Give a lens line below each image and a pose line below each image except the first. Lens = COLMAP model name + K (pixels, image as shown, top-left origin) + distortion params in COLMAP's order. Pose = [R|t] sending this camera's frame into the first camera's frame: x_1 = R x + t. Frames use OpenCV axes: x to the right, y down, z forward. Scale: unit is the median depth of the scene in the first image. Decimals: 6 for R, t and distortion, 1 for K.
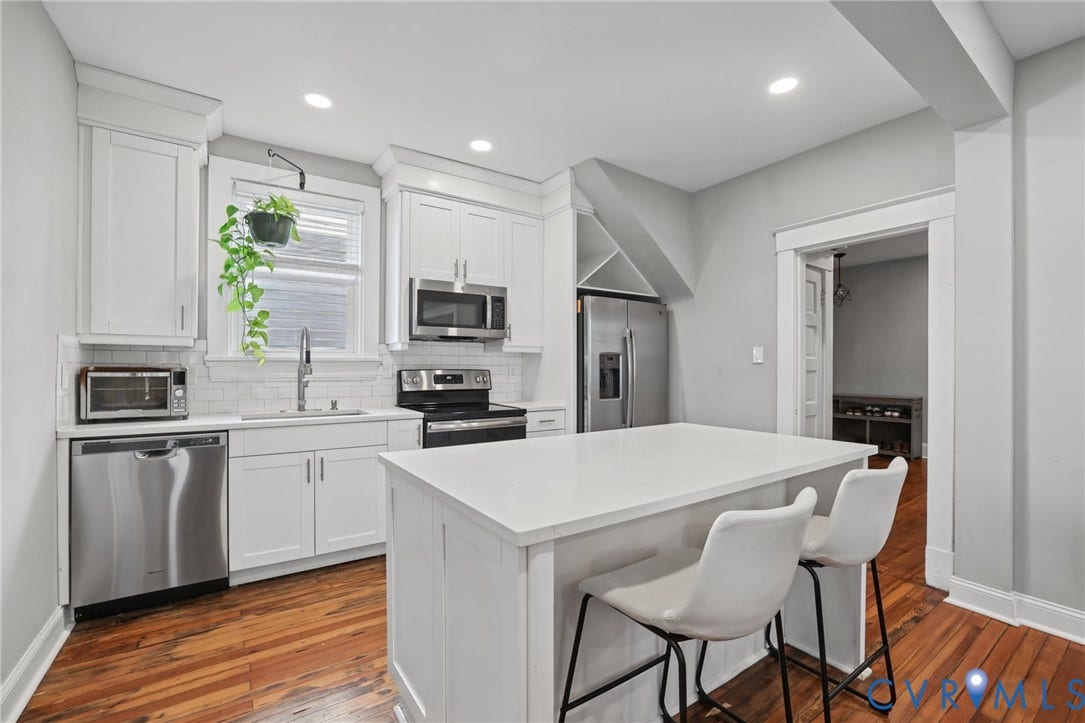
lens RADIAL K [[473.2, 0, 546.8], [0, 473.2, 364.0], [0, 0, 1]] dist [-0.026141, 0.000996]
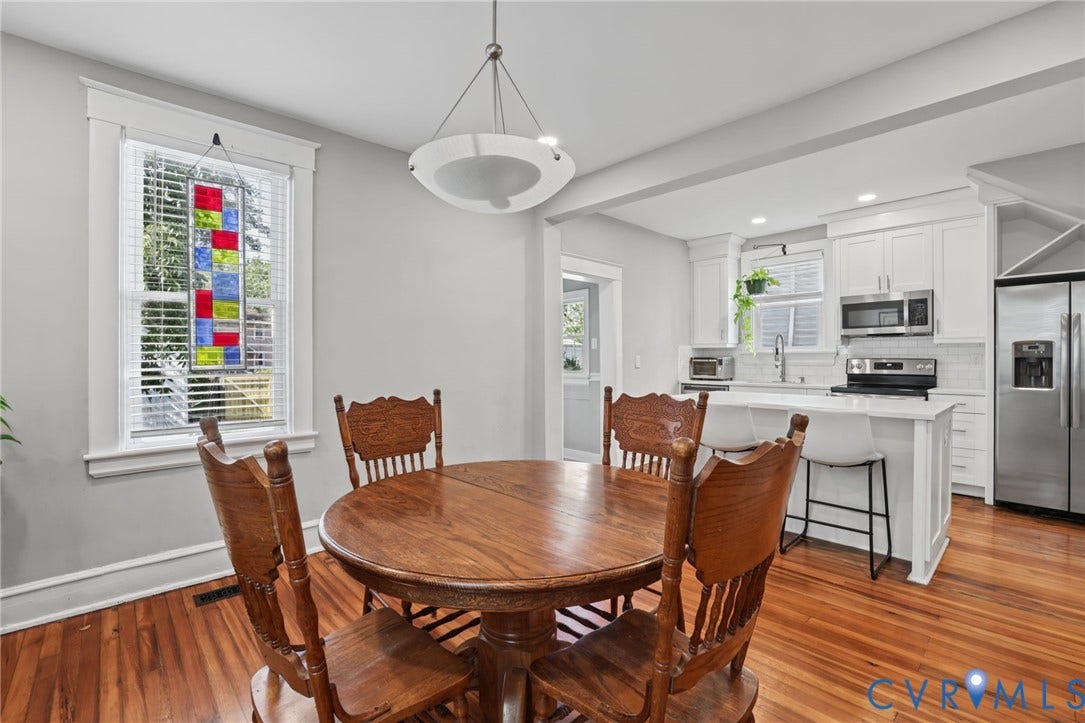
lens RADIAL K [[479.1, 0, 542.5], [0, 479.1, 361.5], [0, 0, 1]] dist [-0.014683, 0.000090]
pose [[0.157465, 0.003290, -0.987519, 1.039574], [0.008334, 0.999954, 0.004660, 0.006396], [0.987489, -0.008963, 0.157430, -0.165369]]
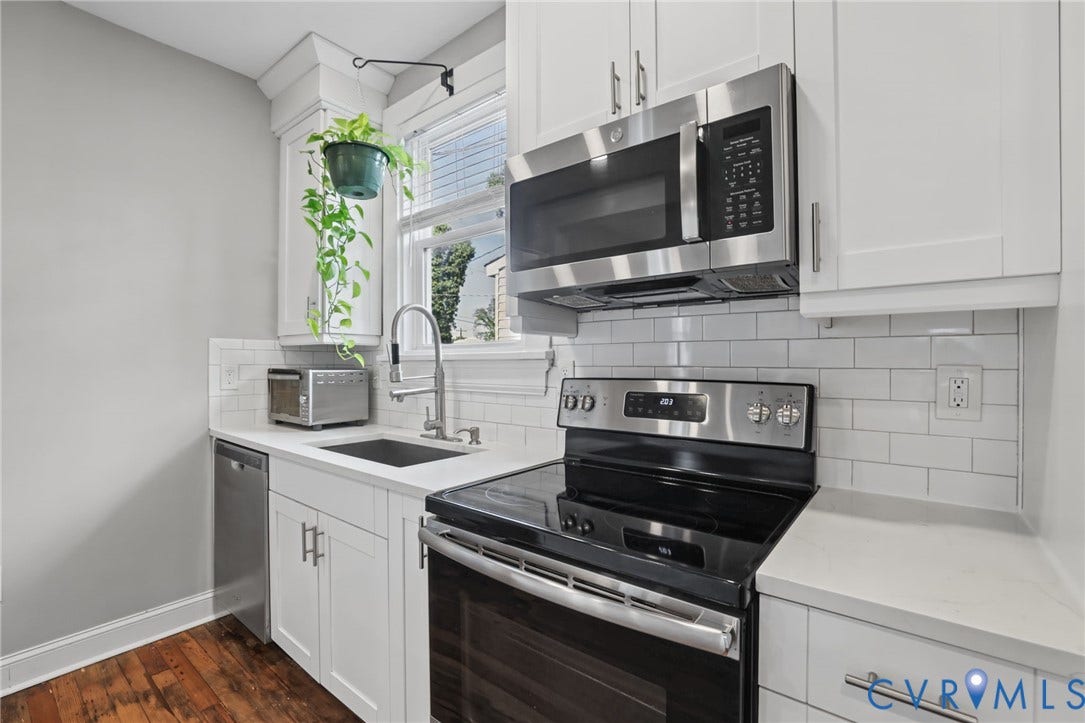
lens RADIAL K [[473.2, 0, 546.8], [0, 473.2, 364.0], [0, 0, 1]] dist [-0.026141, 0.000996]
pose [[0.294382, -0.000608, -0.955688, 0.130536], [0.006278, 0.999979, 0.001297, -0.001219], [0.955667, -0.006382, 0.294380, 0.892561]]
